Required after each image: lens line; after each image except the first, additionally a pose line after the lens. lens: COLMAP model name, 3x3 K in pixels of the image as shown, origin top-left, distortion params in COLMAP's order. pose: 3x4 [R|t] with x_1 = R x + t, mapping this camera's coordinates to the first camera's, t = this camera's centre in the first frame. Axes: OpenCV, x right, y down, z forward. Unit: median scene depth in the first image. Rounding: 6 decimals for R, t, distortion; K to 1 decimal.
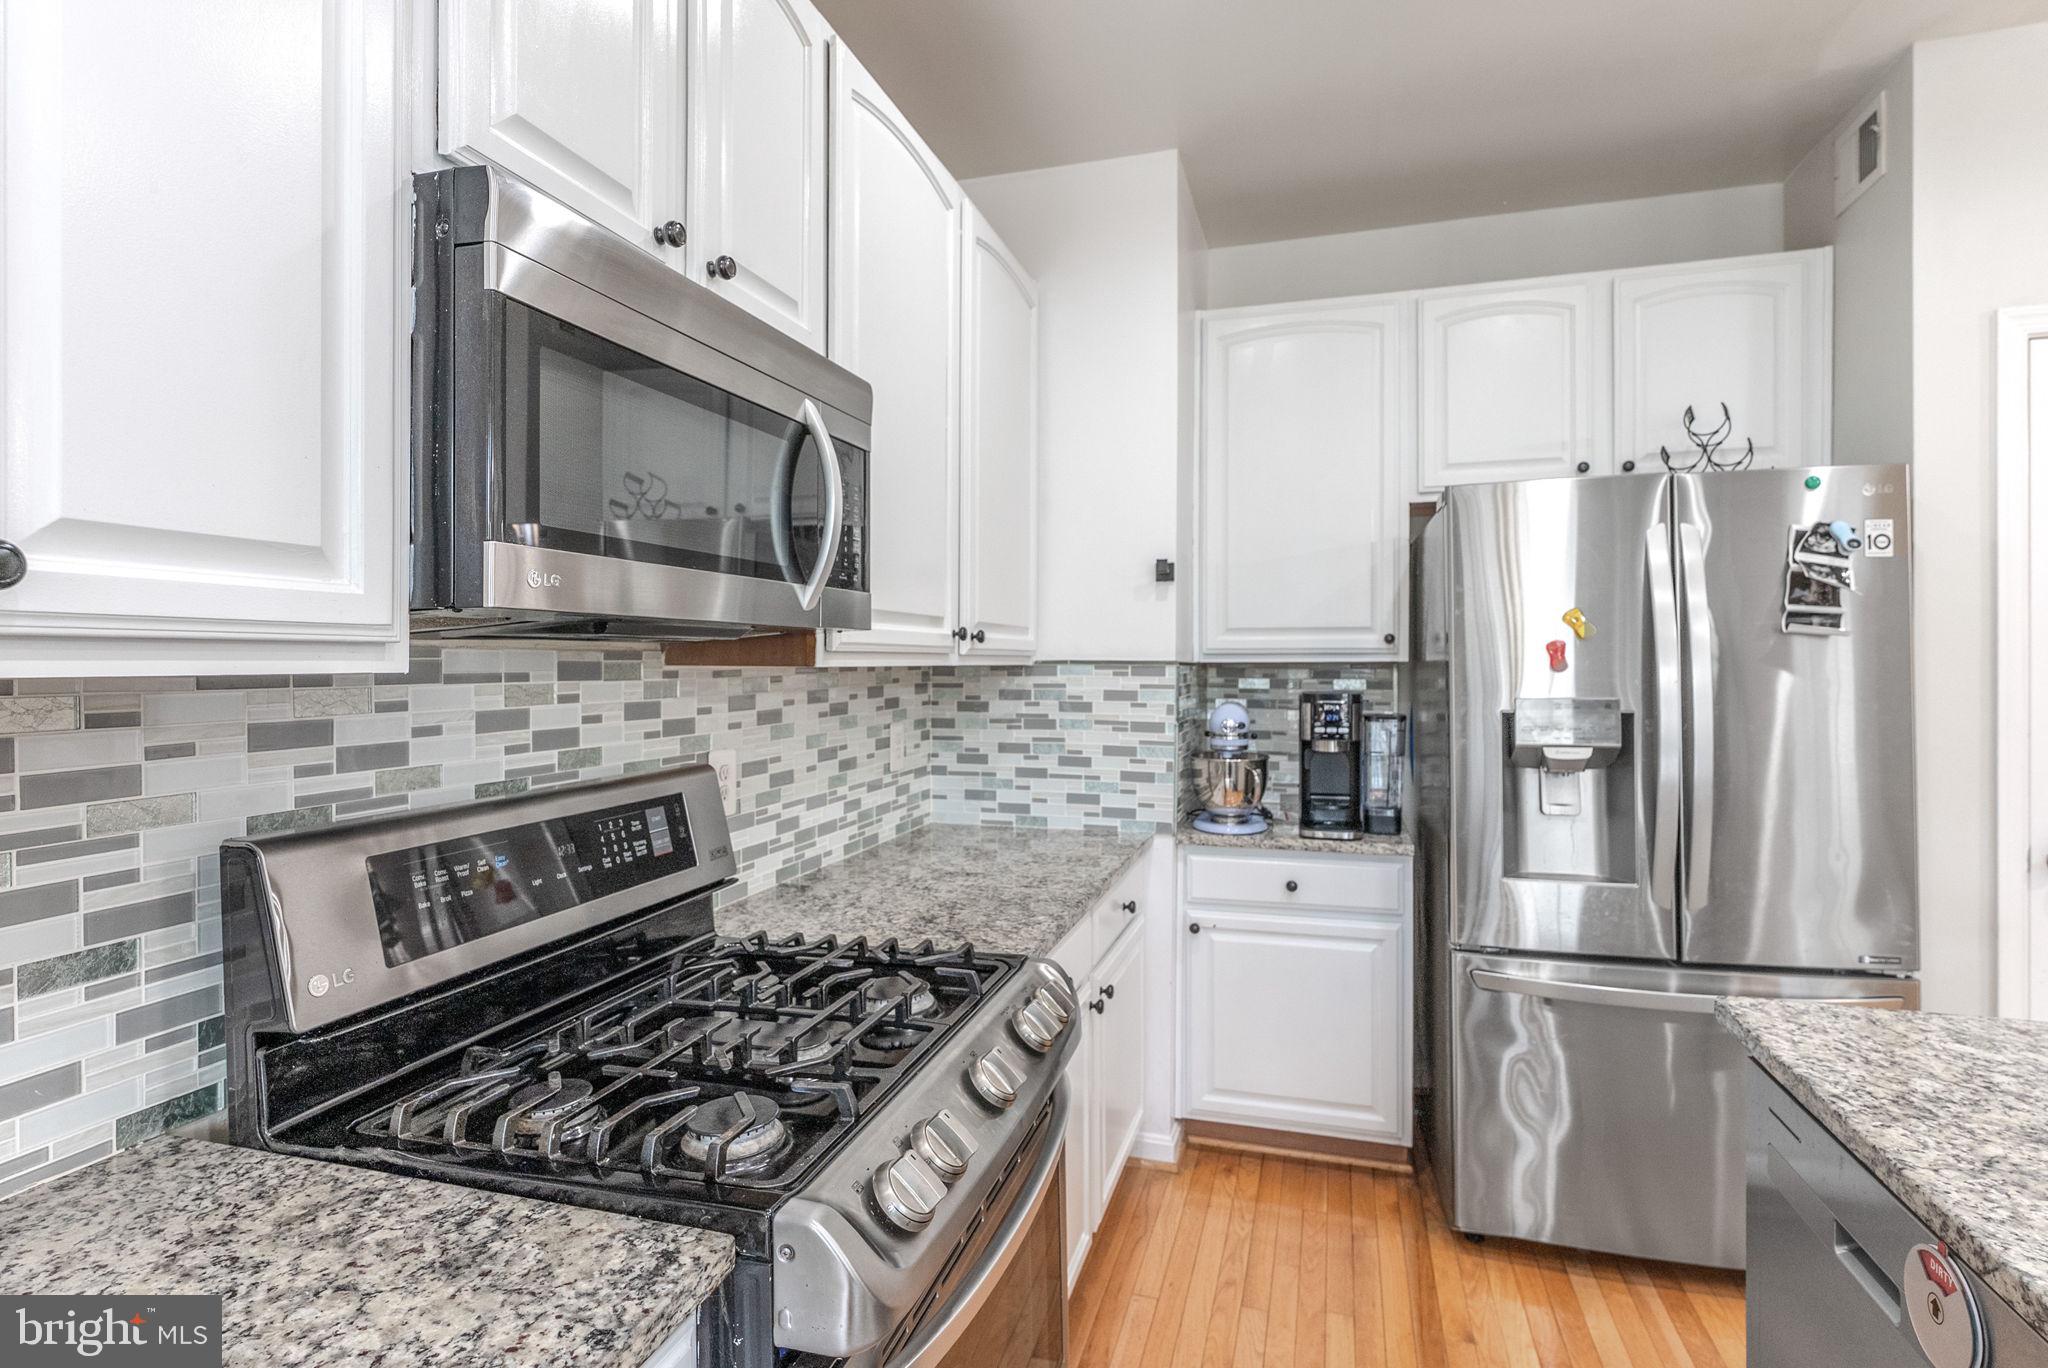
lens RADIAL K [[1013.4, 0, 1026.4], [0, 1013.4, 665.4], [0, 0, 1]] dist [-0.004656, 0.000323]
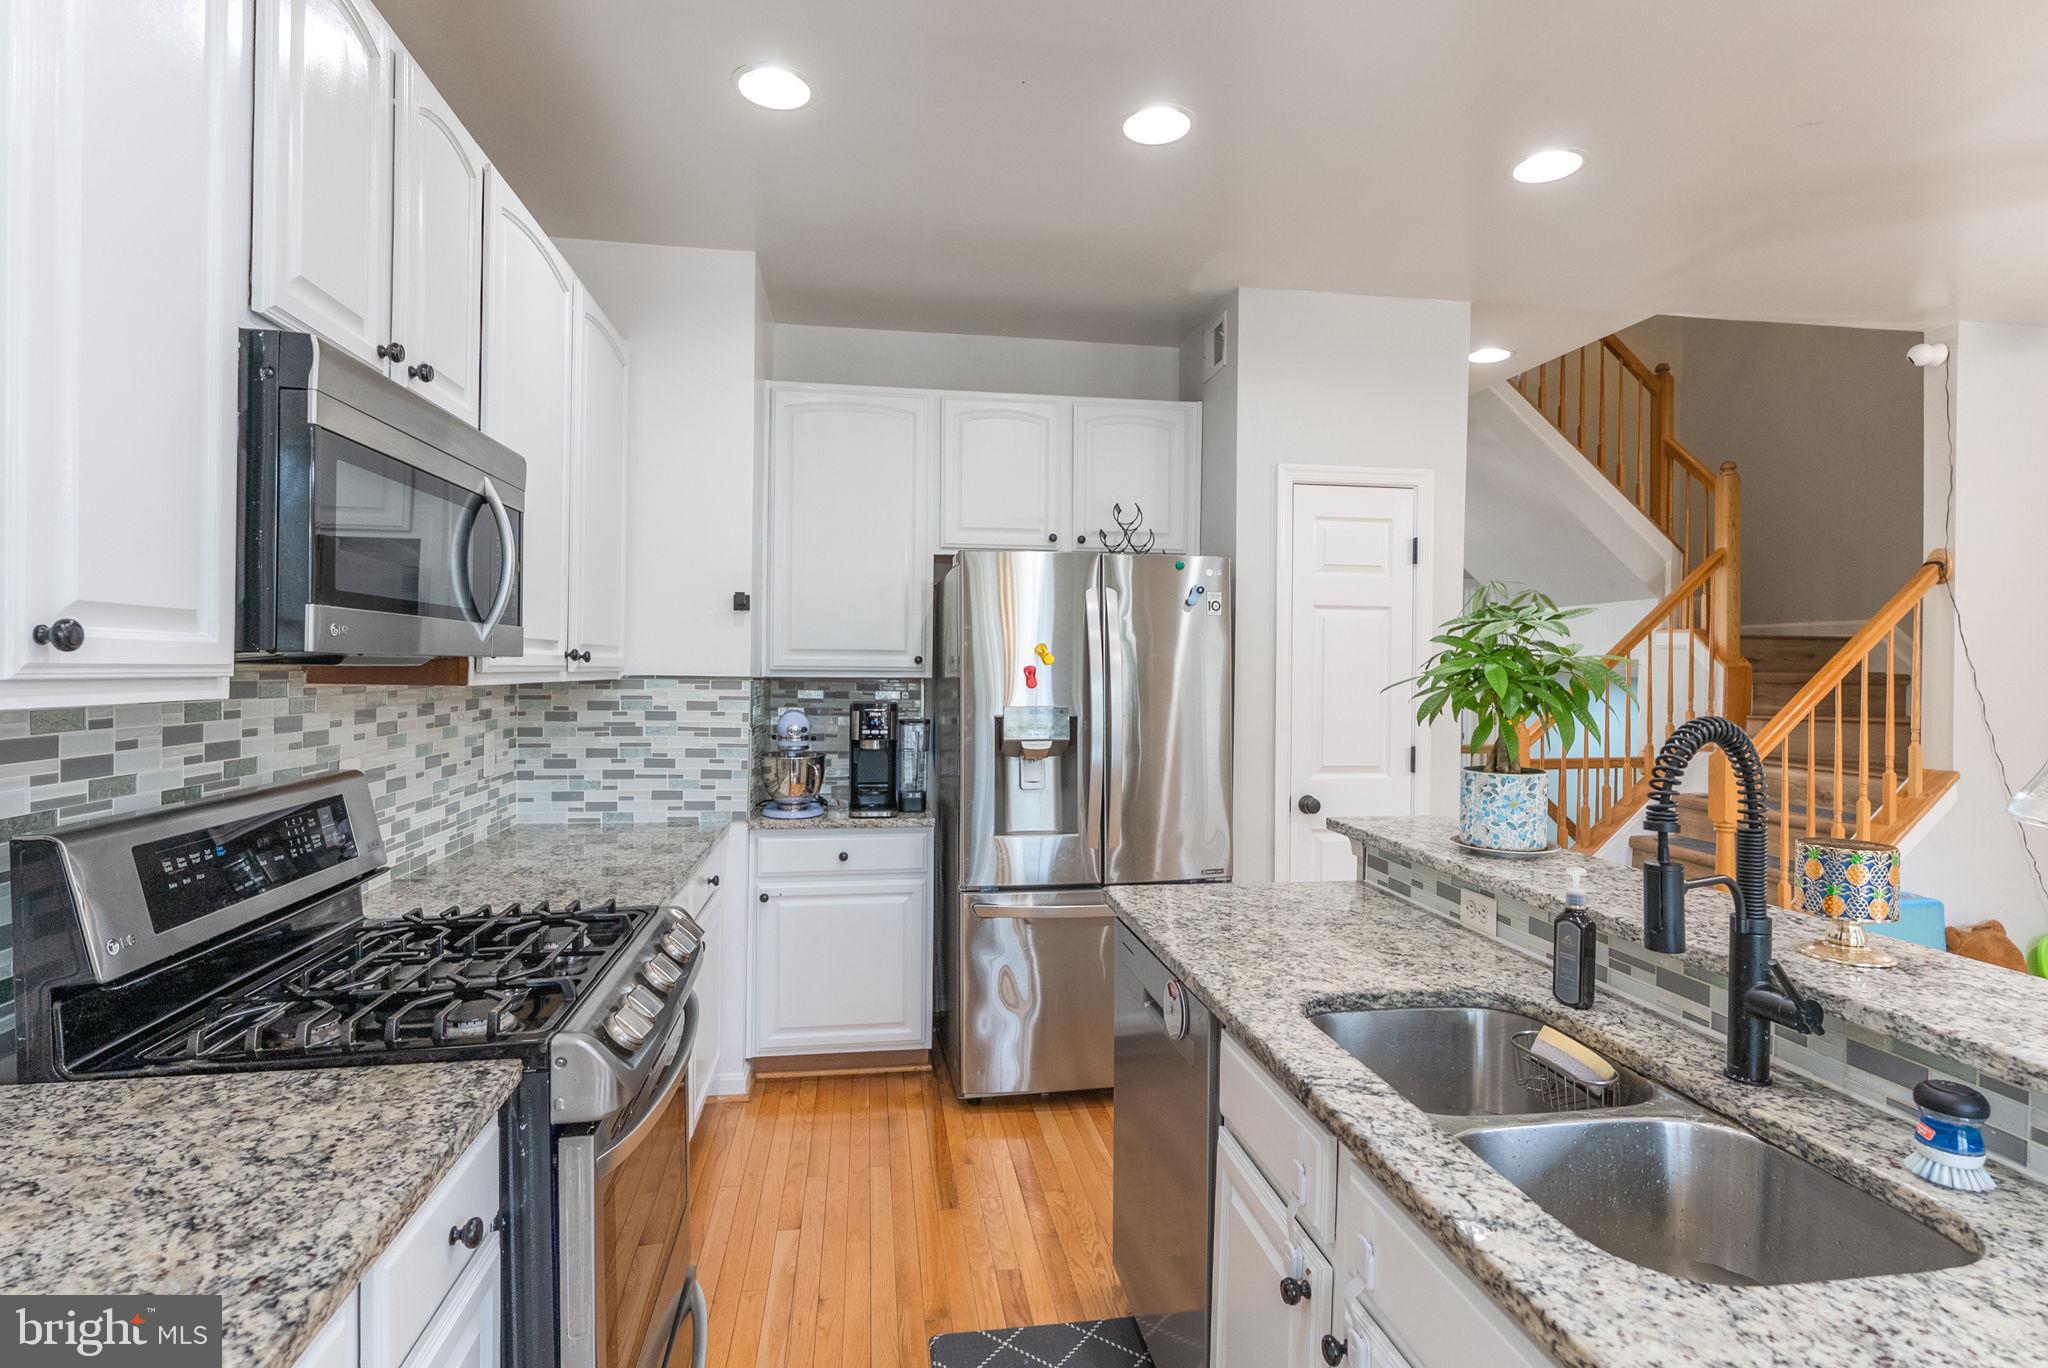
lens RADIAL K [[1013.4, 0, 1026.4], [0, 1013.4, 674.7], [0, 0, 1]] dist [-0.004656, 0.000323]
pose [[0.899595, 0.006644, 0.436674, -0.099974], [-0.008408, 0.999962, 0.002107, -0.014653], [-0.436644, -0.005567, 0.899617, -0.272337]]
